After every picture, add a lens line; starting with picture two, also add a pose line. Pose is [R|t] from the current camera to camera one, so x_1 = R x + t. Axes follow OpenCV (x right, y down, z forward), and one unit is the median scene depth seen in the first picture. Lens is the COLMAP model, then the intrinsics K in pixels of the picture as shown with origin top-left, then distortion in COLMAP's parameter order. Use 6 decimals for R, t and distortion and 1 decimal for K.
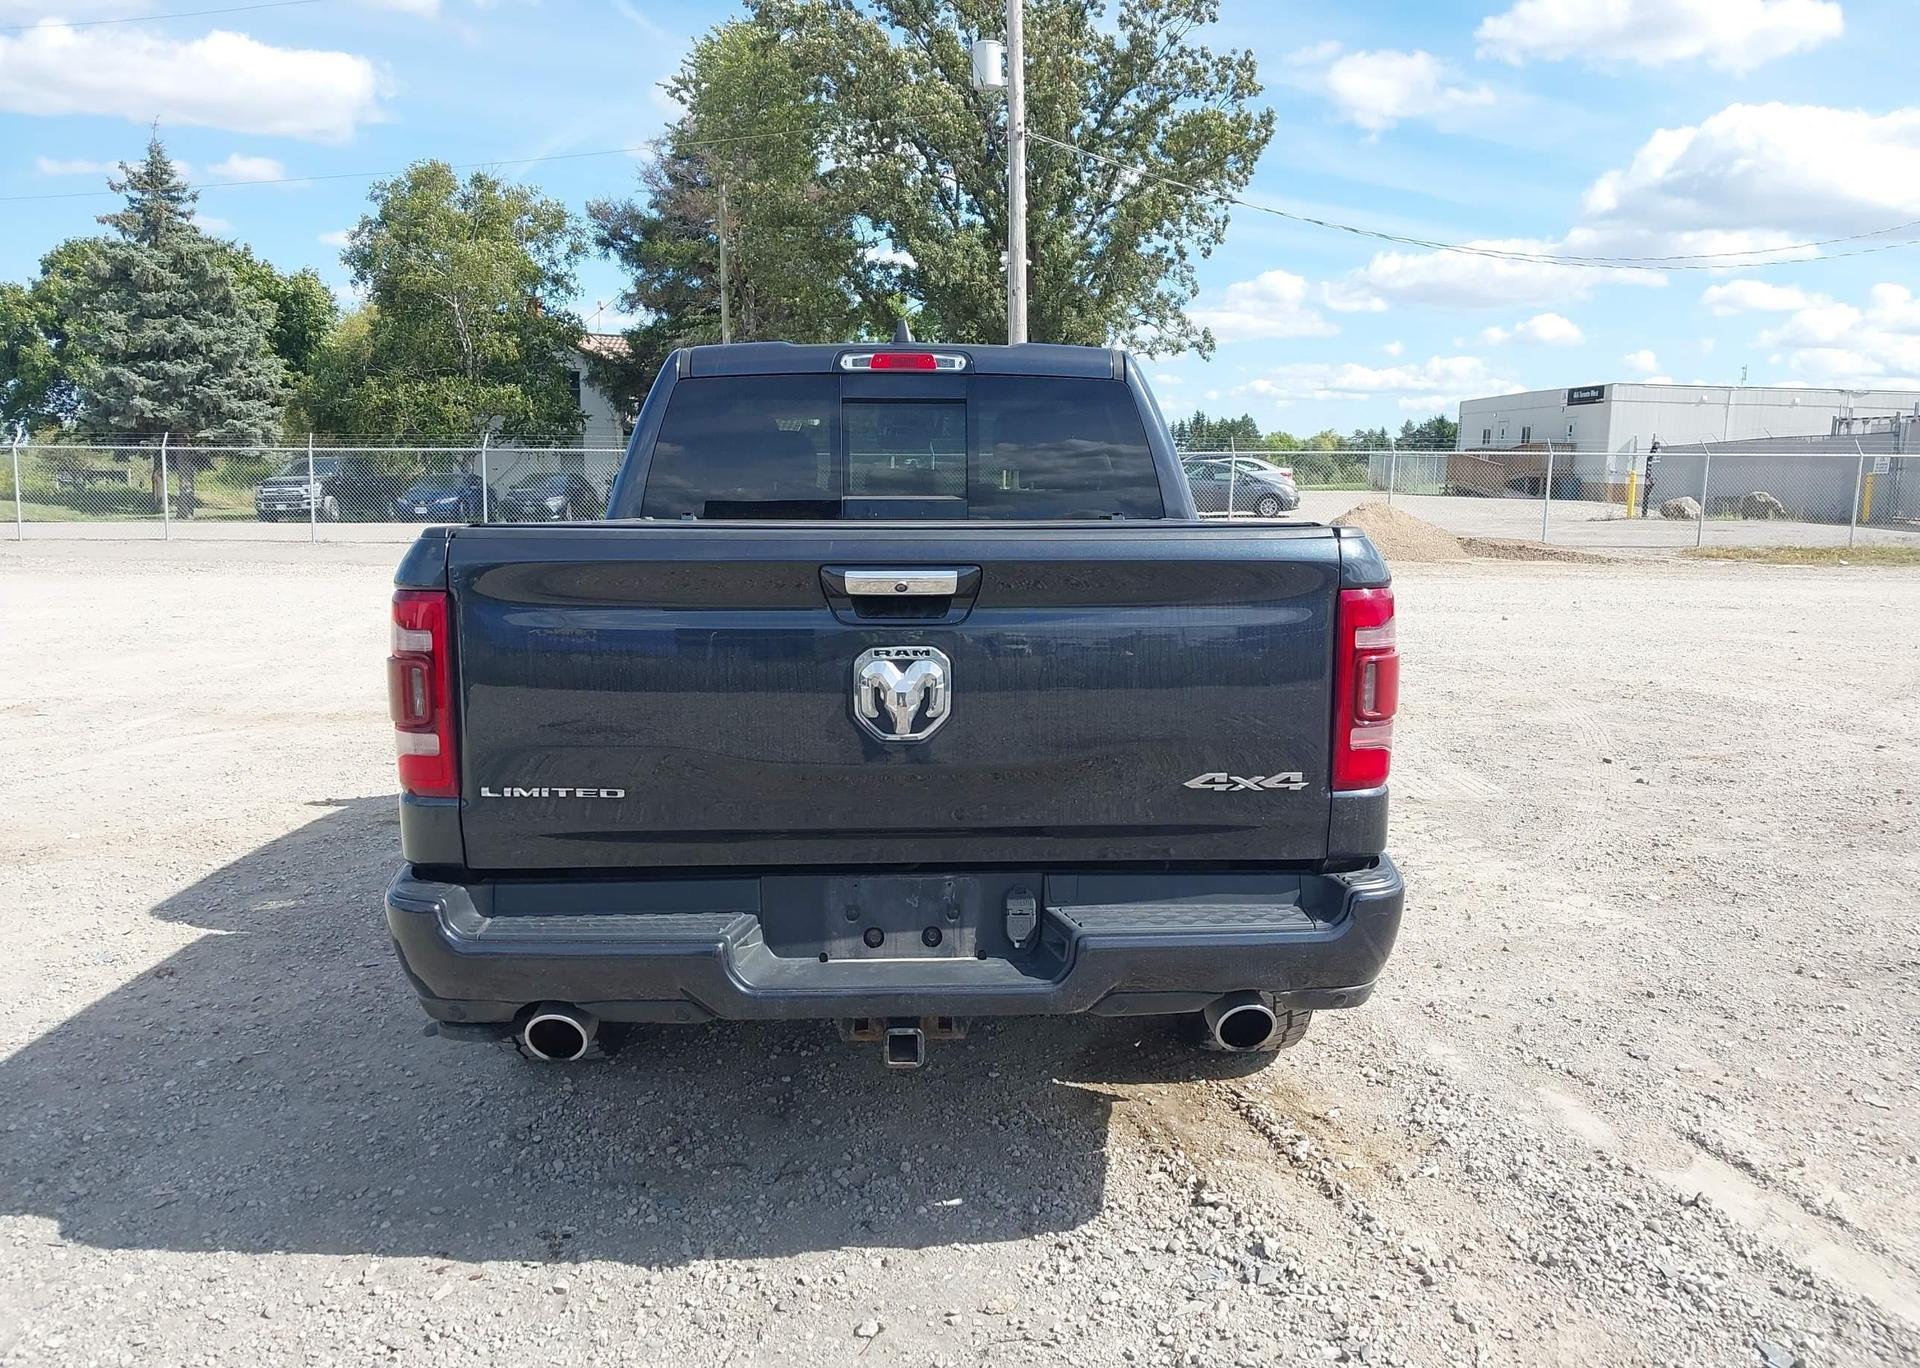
lens RADIAL K [[1539.4, 0, 985.1], [0, 1539.4, 695.7], [0, 0, 1]] dist [0.032123, -0.040152]
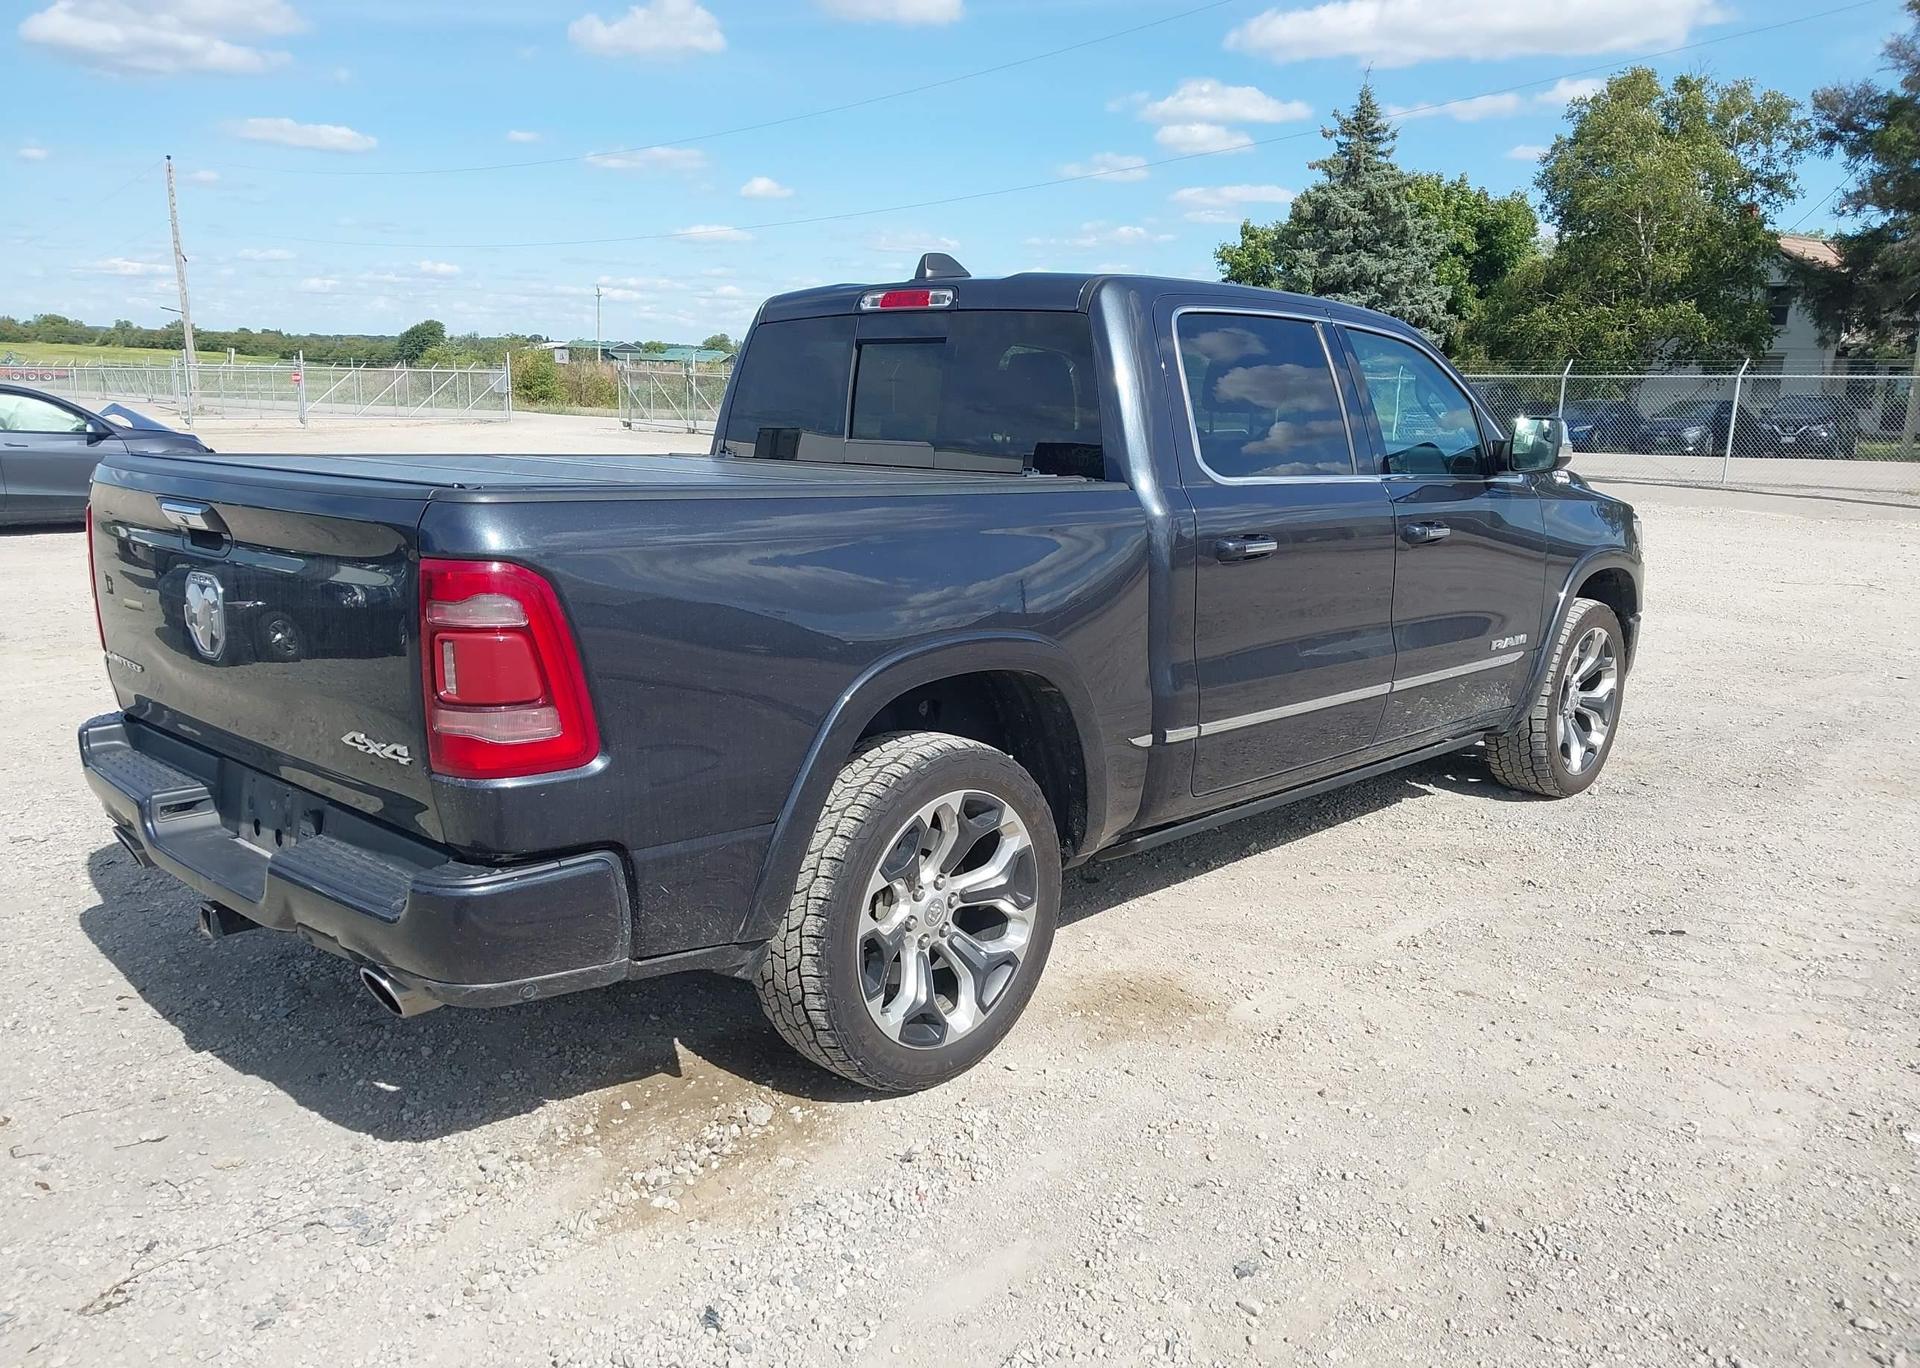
lens RADIAL K [[1539.4, 0, 985.1], [0, 1539.4, 695.7], [0, 0, 1]] dist [0.032123, -0.040152]
pose [[0.698945, 0.148548, -0.699578, 0.098028], [-0.114115, 0.988823, 0.095955, -0.010003], [0.706012, 0.012765, 0.708085, 0.050493]]
